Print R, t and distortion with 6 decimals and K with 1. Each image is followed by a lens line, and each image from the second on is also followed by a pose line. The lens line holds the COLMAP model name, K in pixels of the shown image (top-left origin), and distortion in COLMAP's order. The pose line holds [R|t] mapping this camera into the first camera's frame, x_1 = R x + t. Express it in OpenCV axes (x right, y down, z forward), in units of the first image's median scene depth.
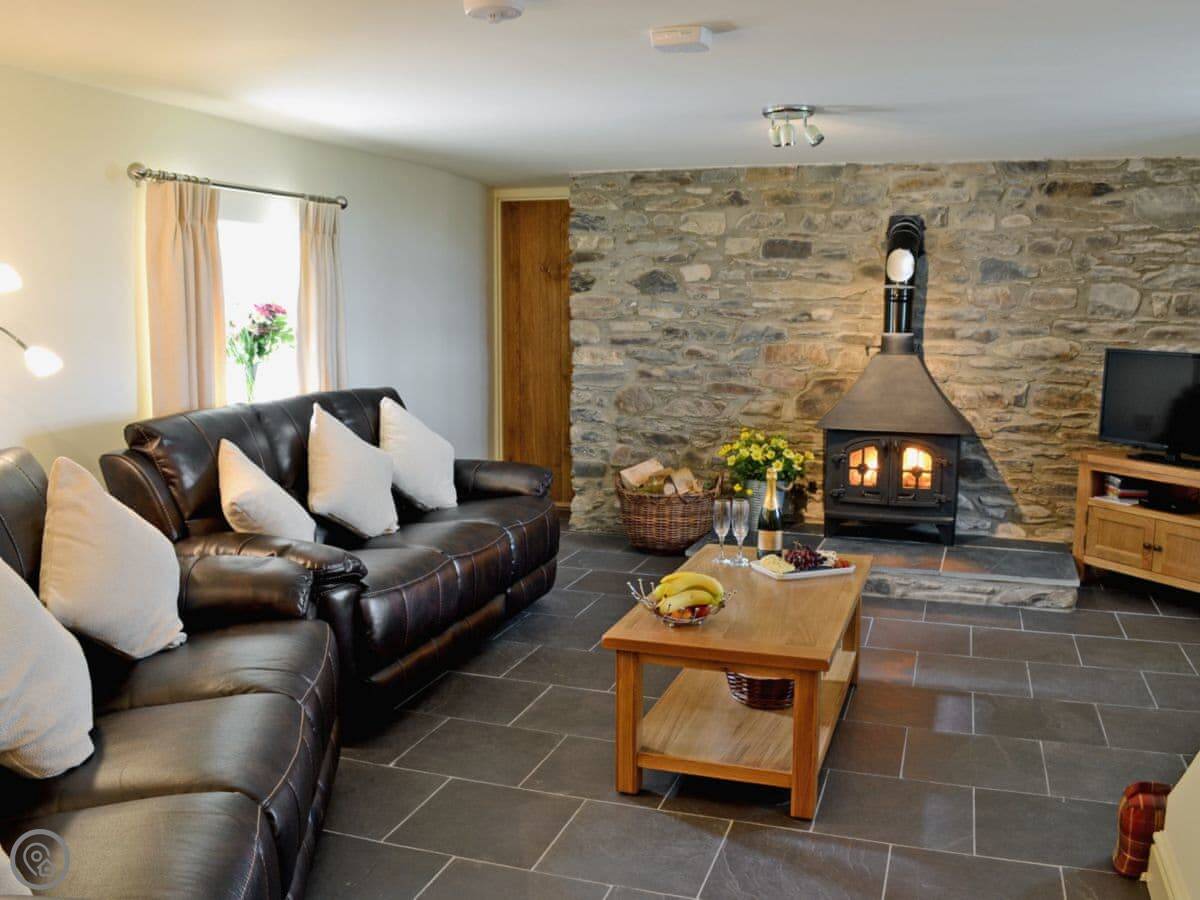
lens RADIAL K [[1063.0, 0, 617.6], [0, 1063.0, 450.2], [0, 0, 1]] dist [-0.072815, 0.002020]
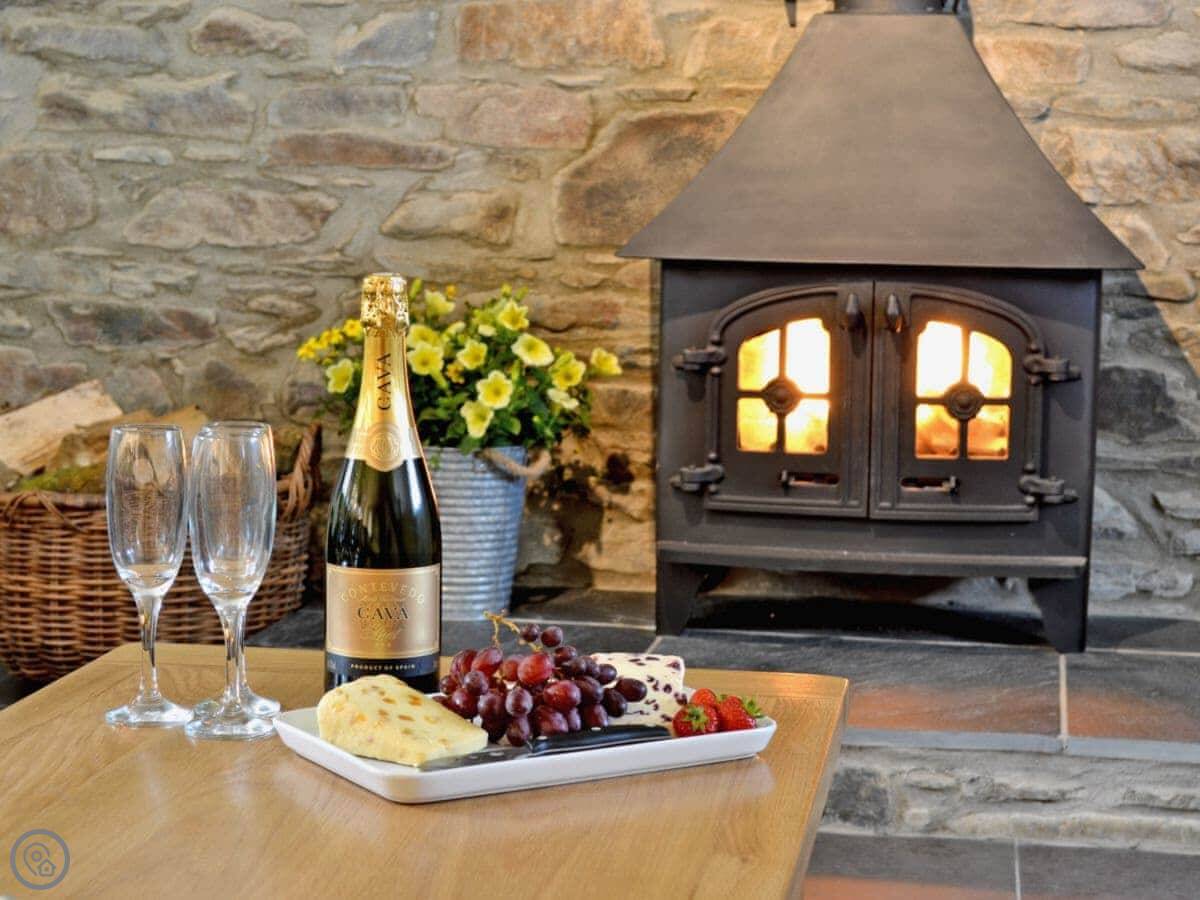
lens RADIAL K [[2617.9, 0, 600.0], [0, 2617.9, 450.0], [0, 0, 1]] dist [-0.009806, 0.137436]
pose [[0.986390, -0.010716, 0.164076, 0.058564], [0.010970, 0.999940, -0.000644, 0.030713], [-0.164059, 0.002435, 0.986448, 0.273668]]
